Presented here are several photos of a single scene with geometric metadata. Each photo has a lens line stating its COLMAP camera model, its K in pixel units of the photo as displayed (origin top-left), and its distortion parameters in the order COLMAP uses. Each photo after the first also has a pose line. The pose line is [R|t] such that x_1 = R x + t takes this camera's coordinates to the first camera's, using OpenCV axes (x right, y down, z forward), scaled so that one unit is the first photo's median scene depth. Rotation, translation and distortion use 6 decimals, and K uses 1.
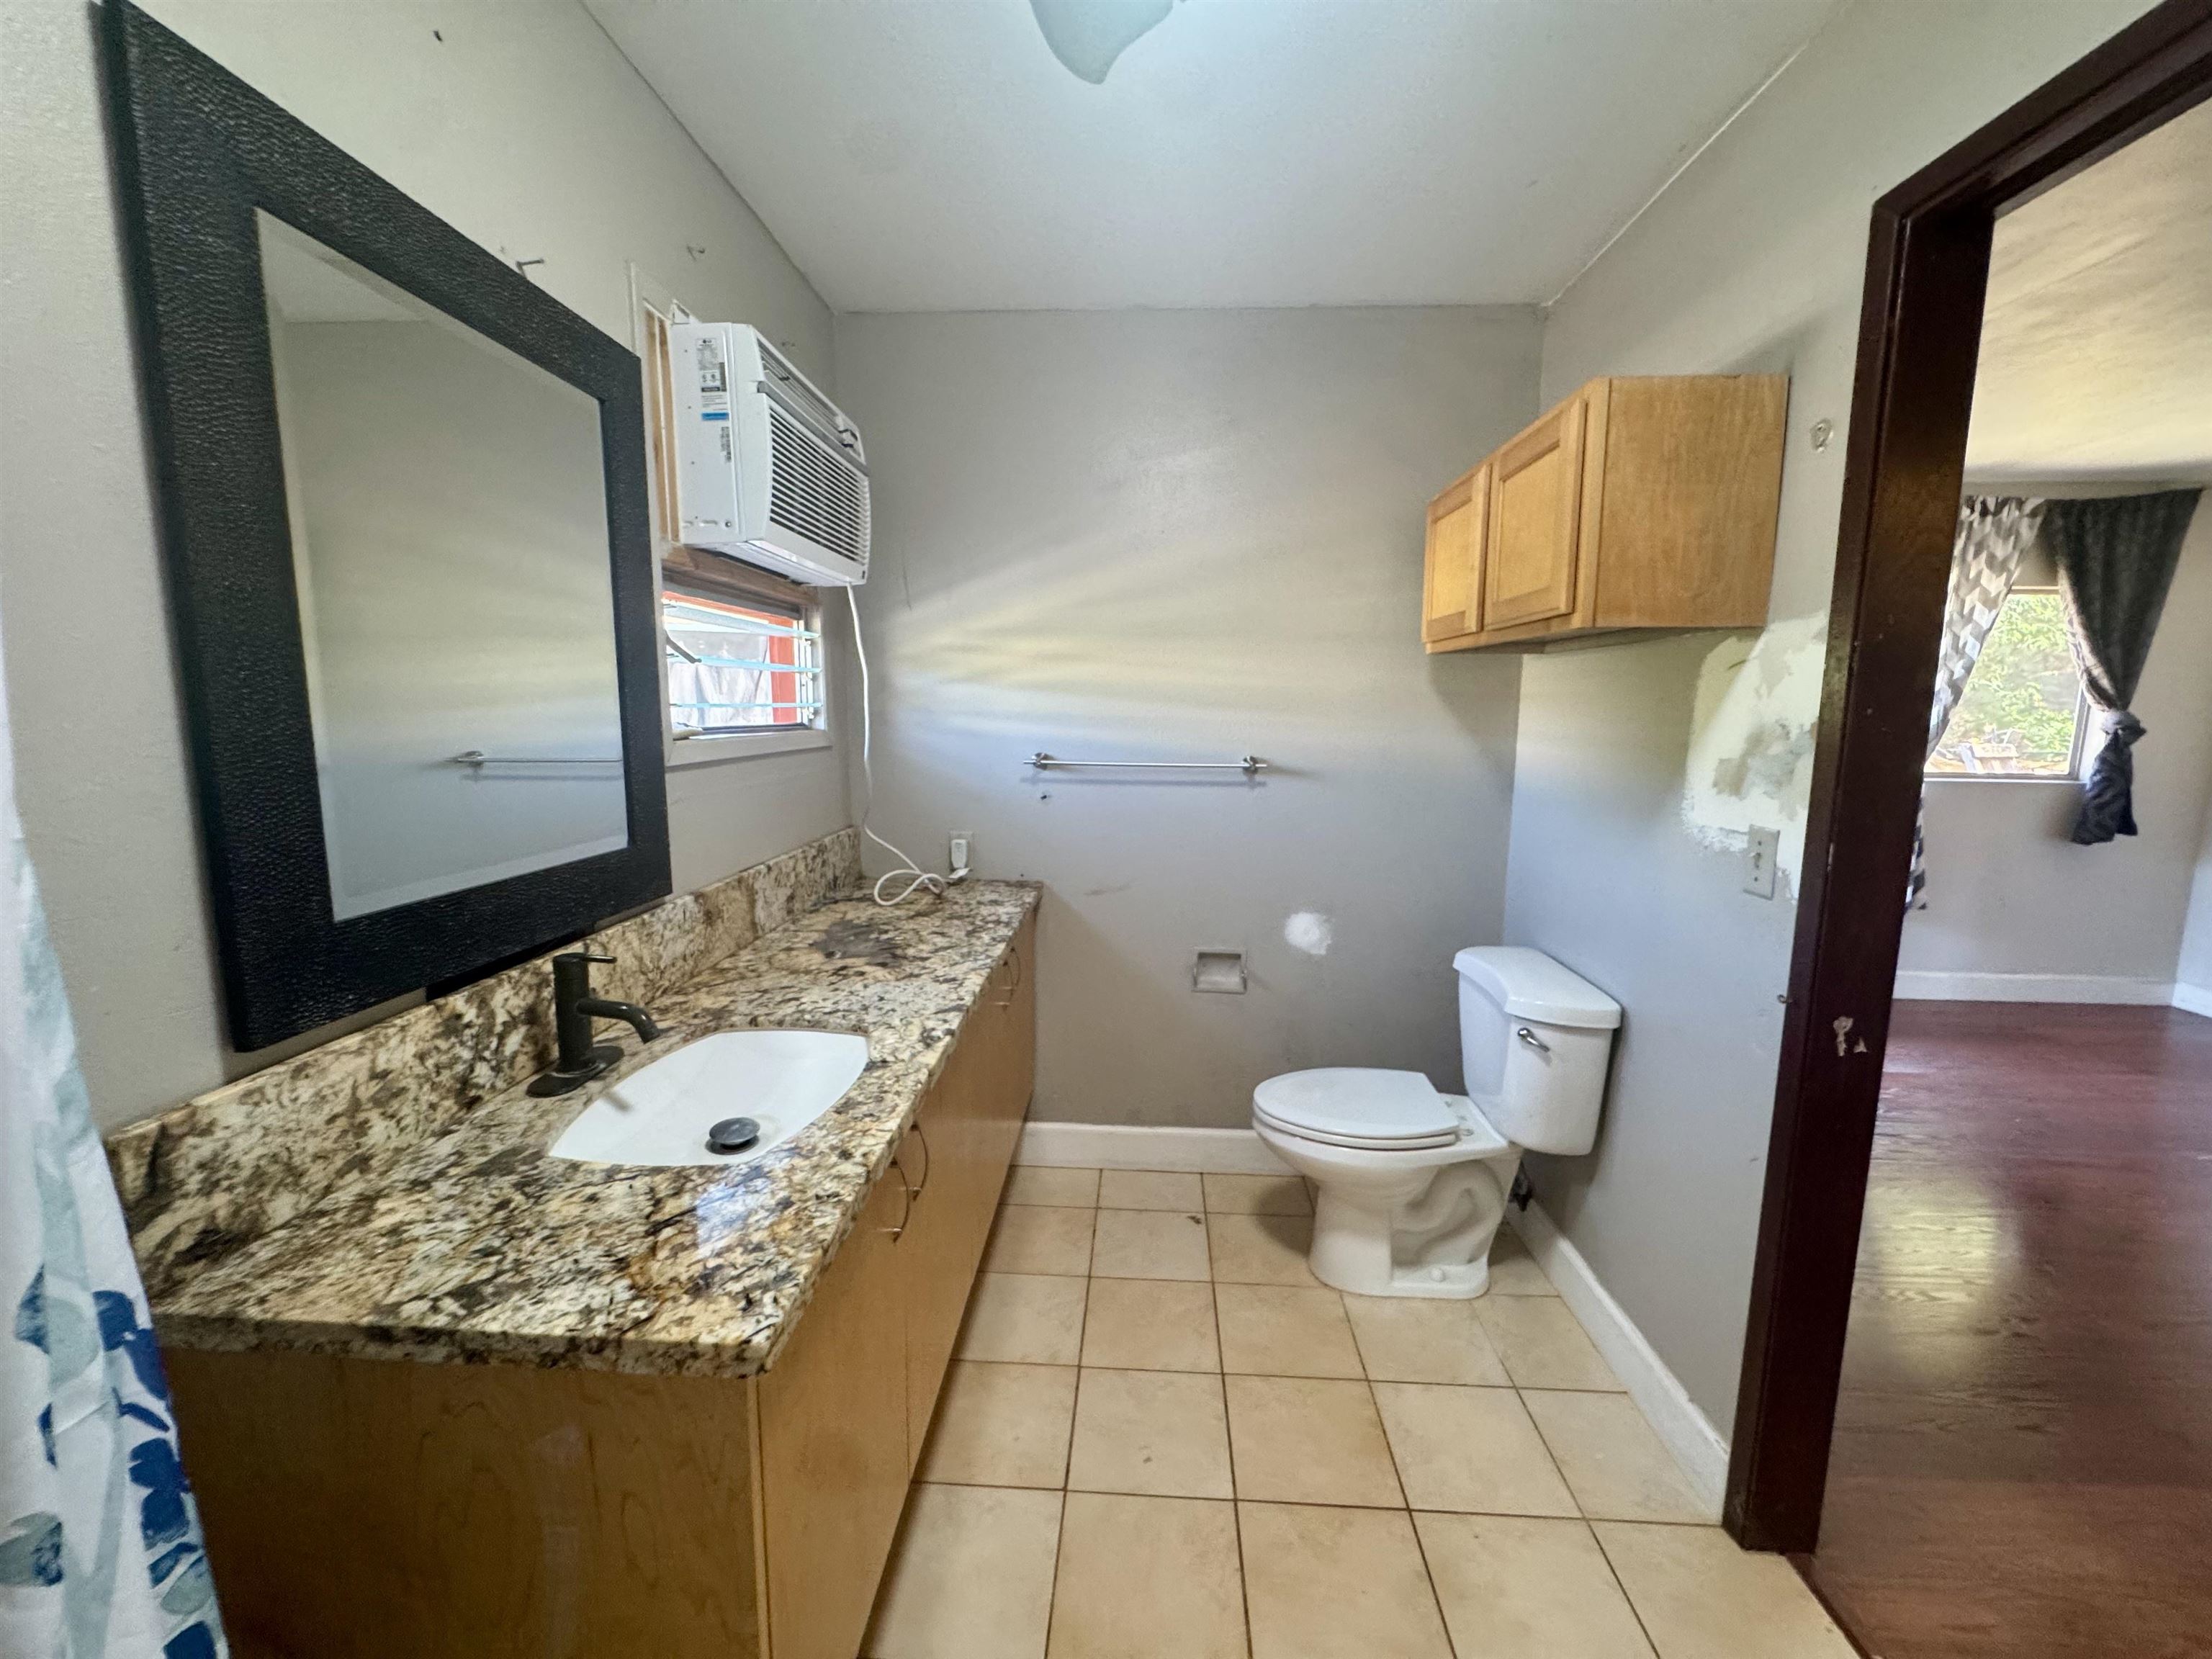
lens RADIAL K [[887.8, 0, 1106.6], [0, 887.8, 827.1], [0, 0, 1]] dist [-0.003299, 0.000218]
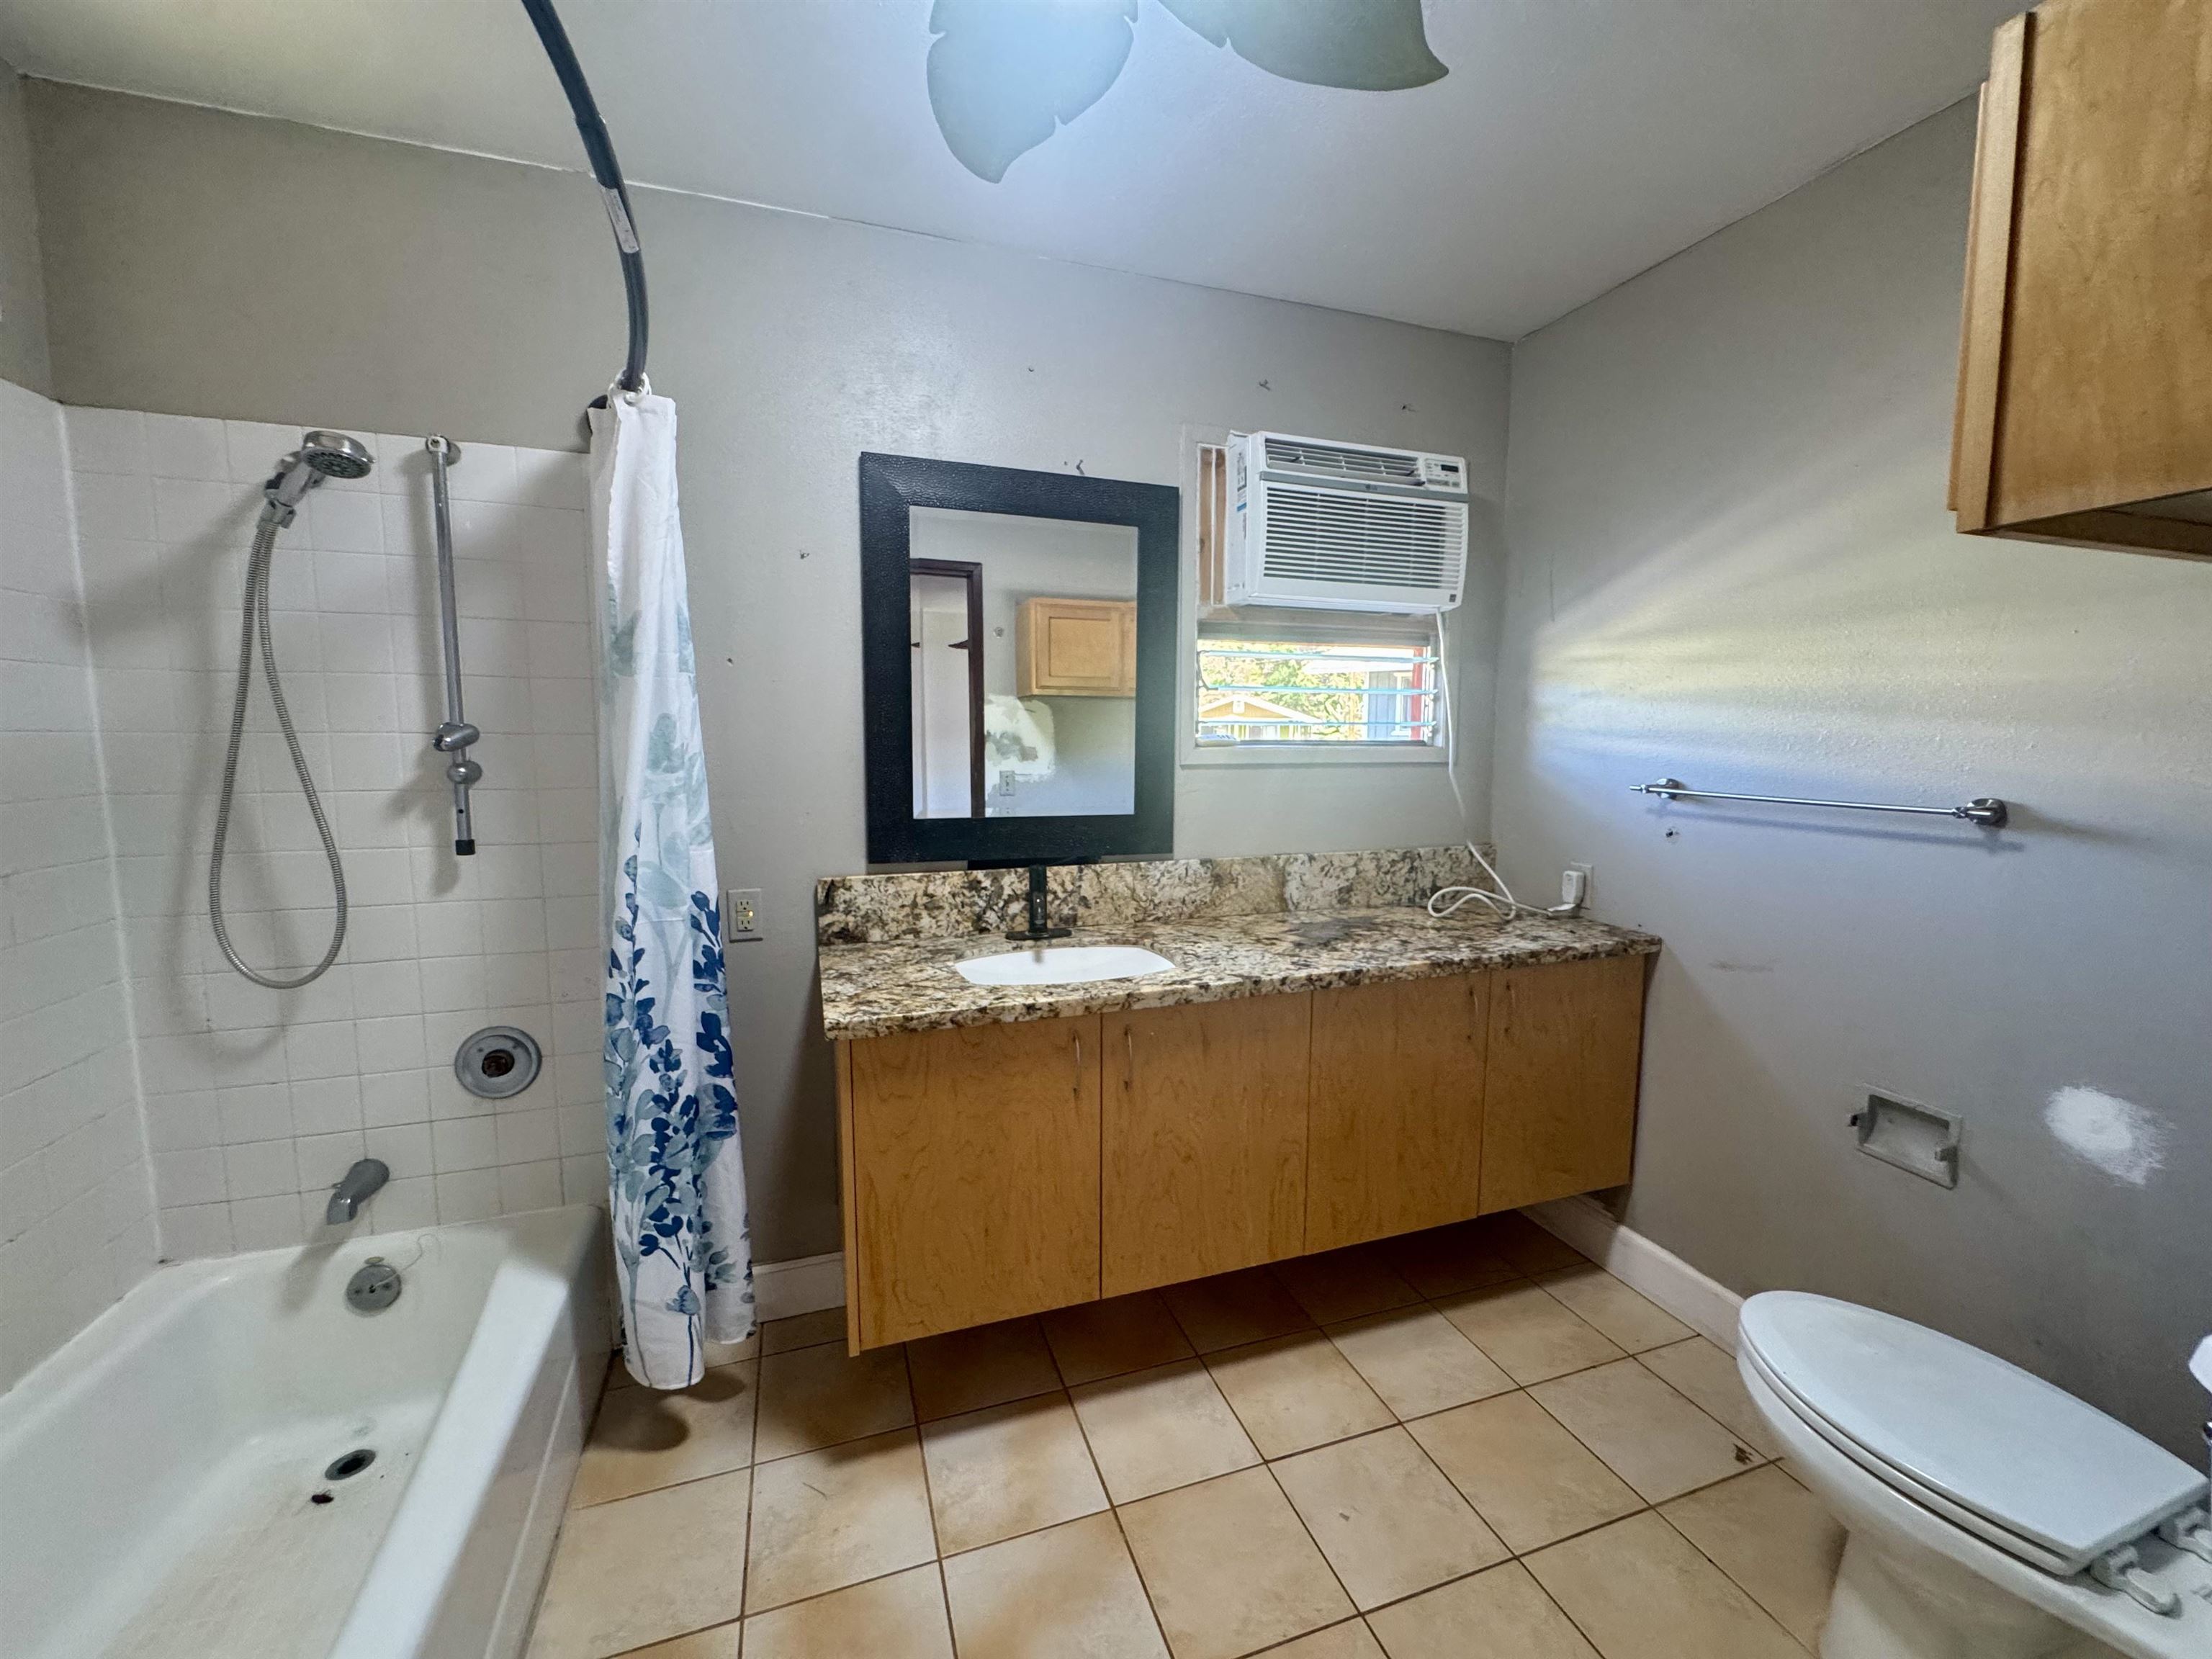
lens RADIAL K [[887.8, 0, 1106.6], [0, 887.8, 827.1], [0, 0, 1]] dist [-0.003299, 0.000218]
pose [[0.369497, 0.090841, -0.924781, 0.956485], [-0.127186, 0.990788, 0.046508, -0.023995], [0.920487, 0.100435, 0.377647, 0.435313]]
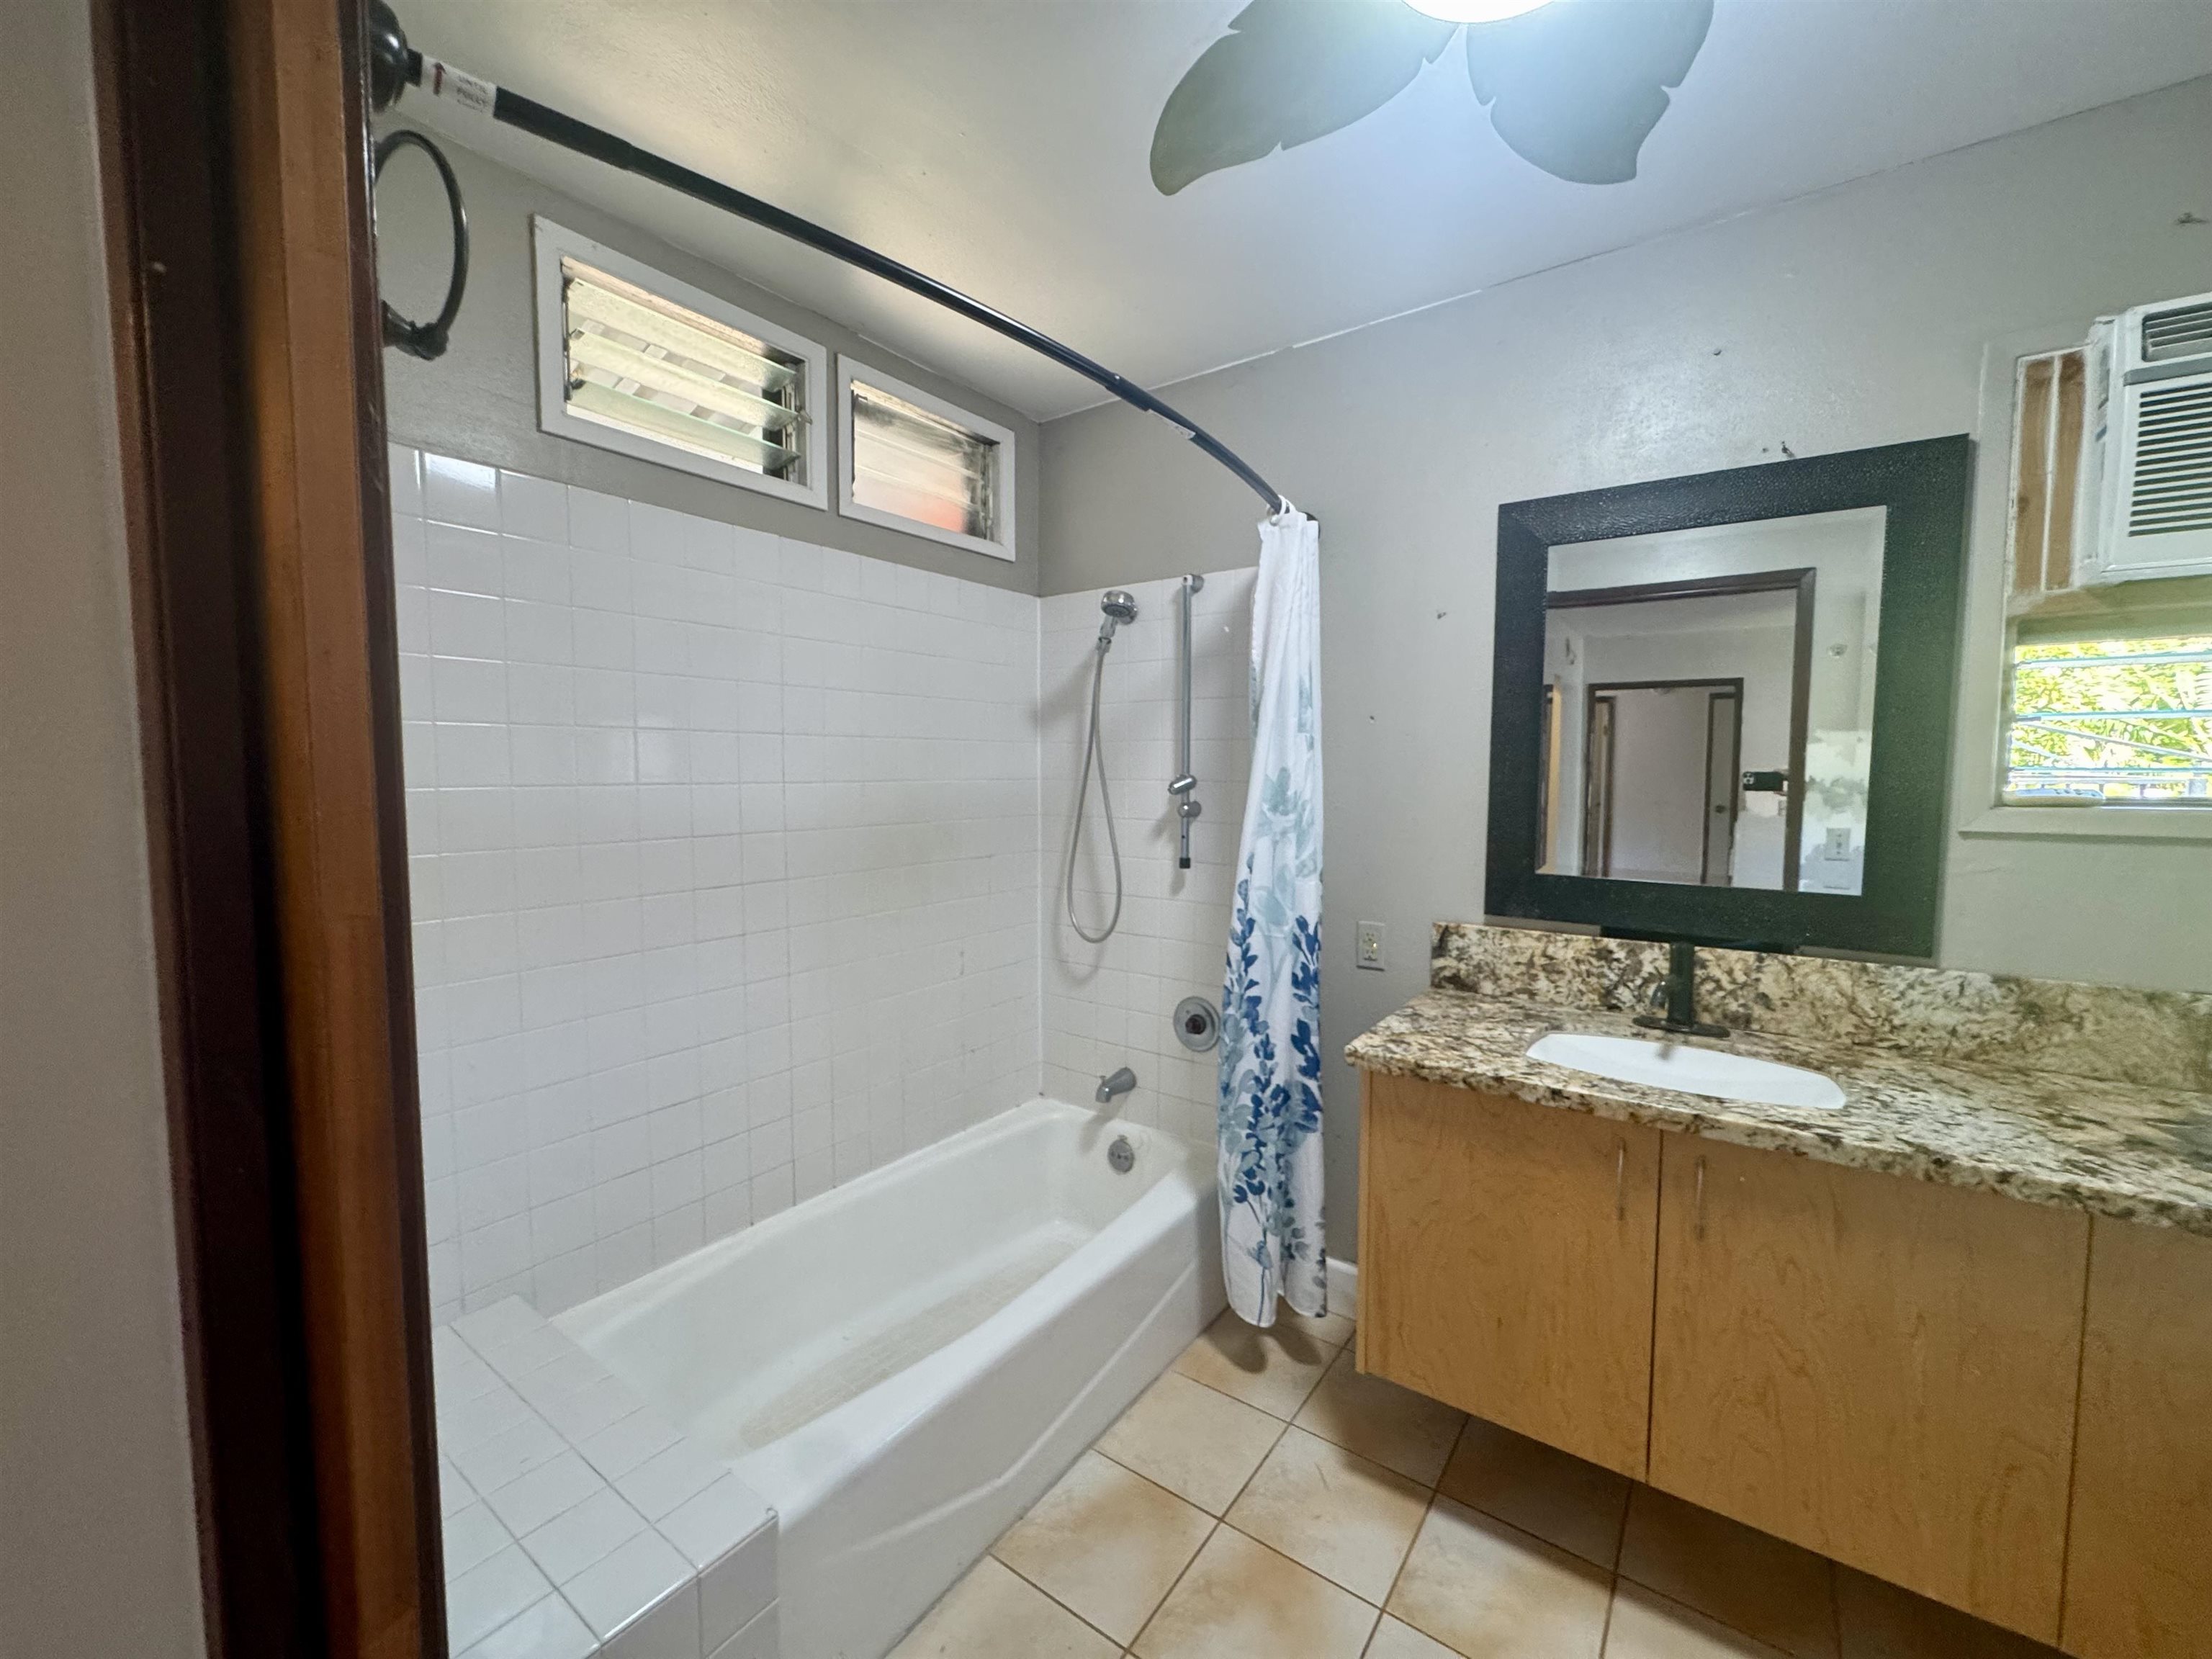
lens RADIAL K [[887.8, 0, 1106.6], [0, 887.8, 827.1], [0, 0, 1]] dist [-0.003299, 0.000218]
pose [[-0.547525, 0.043929, -0.835636, 1.009935], [-0.120219, 0.984132, 0.130505, -0.106001], [0.828109, 0.171914, -0.533556, 0.897363]]
